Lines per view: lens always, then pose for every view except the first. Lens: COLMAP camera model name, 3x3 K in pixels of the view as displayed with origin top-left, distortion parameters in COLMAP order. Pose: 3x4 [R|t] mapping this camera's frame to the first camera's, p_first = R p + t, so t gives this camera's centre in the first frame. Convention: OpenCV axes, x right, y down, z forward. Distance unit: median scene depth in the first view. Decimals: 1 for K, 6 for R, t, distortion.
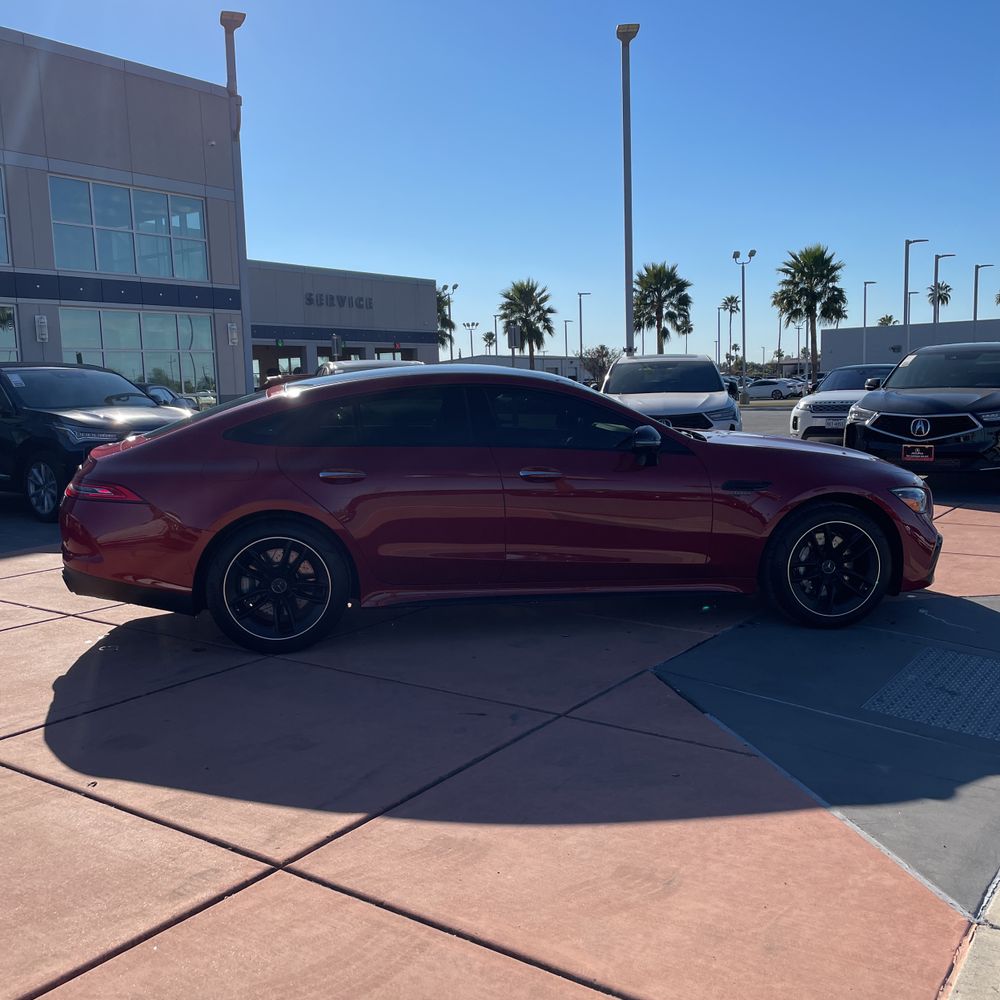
lens RADIAL K [[993.1, 0, 511.8], [0, 993.1, 502.1], [0, 0, 1]] dist [0.016352, -0.014390]
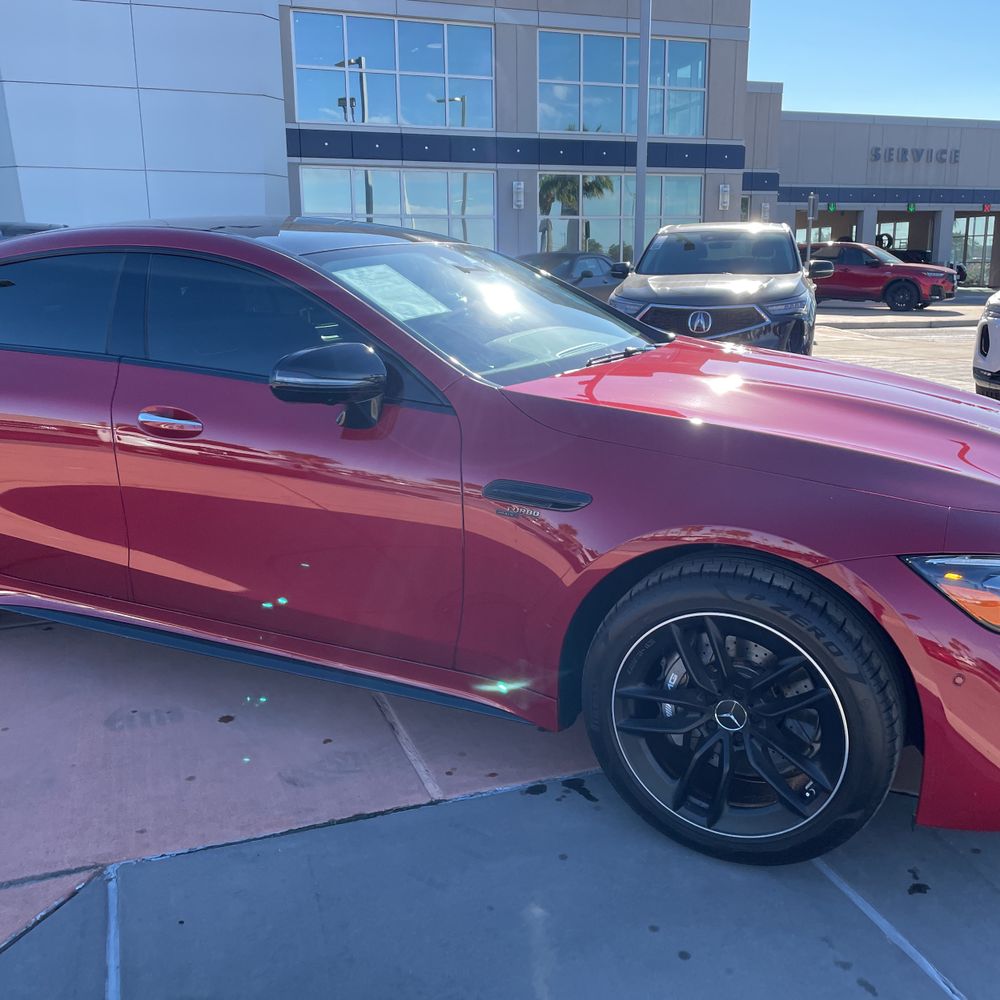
lens RADIAL K [[1004.1, 0, 500.0], [0, 1004.1, 500.0], [0, 0, 1]] dist [0.025846, -0.005648]
pose [[0.830572, 0.141904, -0.538529, 0.090412], [-0.075649, 0.986777, 0.143345, -0.015153], [0.551749, -0.078319, 0.830325, 0.121854]]
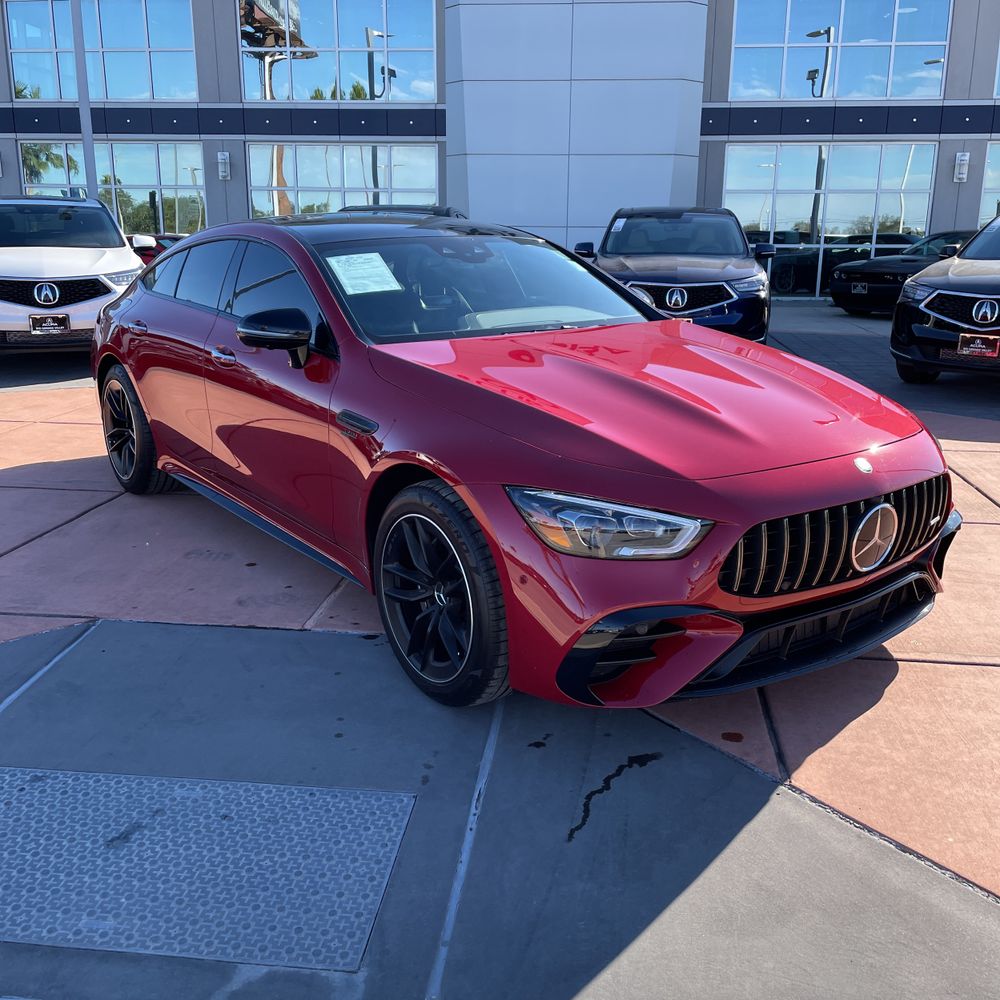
lens RADIAL K [[993.1, 0, 511.8], [0, 993.1, 502.1], [0, 0, 1]] dist [0.016352, -0.014390]
pose [[0.496657, 0.250422, -0.831036, 0.158675], [-0.121534, 0.968105, 0.219093, -0.022692], [0.859396, -0.007815, 0.511251, 0.149765]]
